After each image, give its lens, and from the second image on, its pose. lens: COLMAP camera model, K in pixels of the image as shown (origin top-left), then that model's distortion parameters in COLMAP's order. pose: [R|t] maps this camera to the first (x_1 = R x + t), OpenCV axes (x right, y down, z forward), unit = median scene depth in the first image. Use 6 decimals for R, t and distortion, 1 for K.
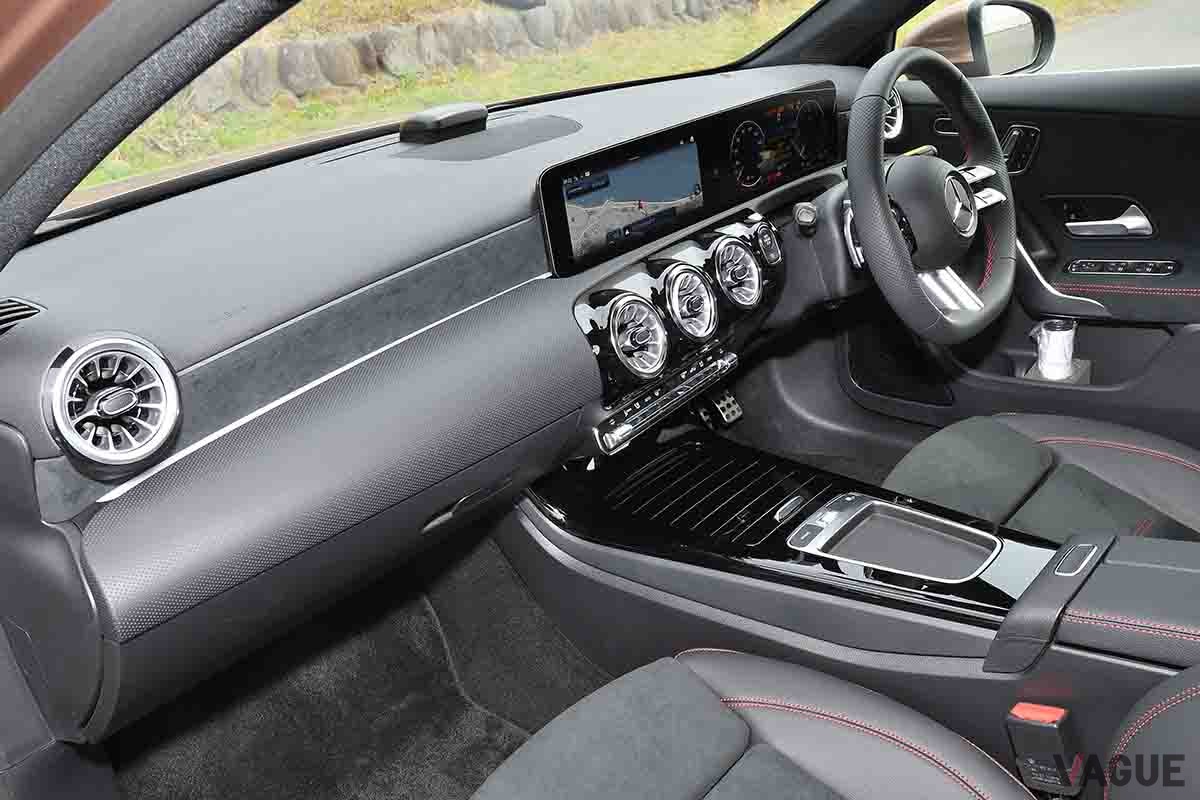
lens RADIAL K [[1034.1, 0, 600.0], [0, 1034.1, 400.0], [0, 0, 1]] dist [-0.013457, -0.005558]
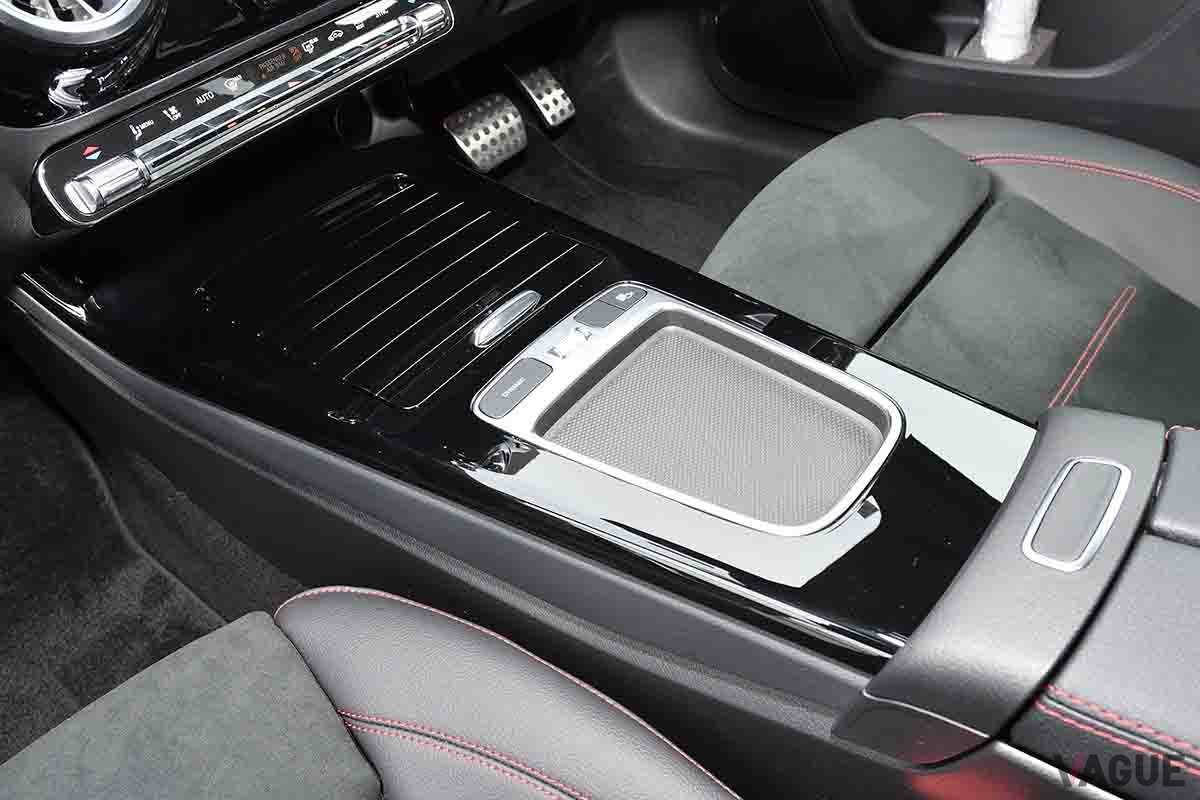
lens RADIAL K [[866.5, 0, 600.0], [0, 866.5, 400.0], [0, 0, 1]] dist [0.001681, -0.038916]
pose [[0.998956, -0.022149, 0.039956, 0.177921], [0.007438, 0.941789, 0.336123, -0.002090], [-0.045075, -0.335475, 0.940970, 0.482623]]
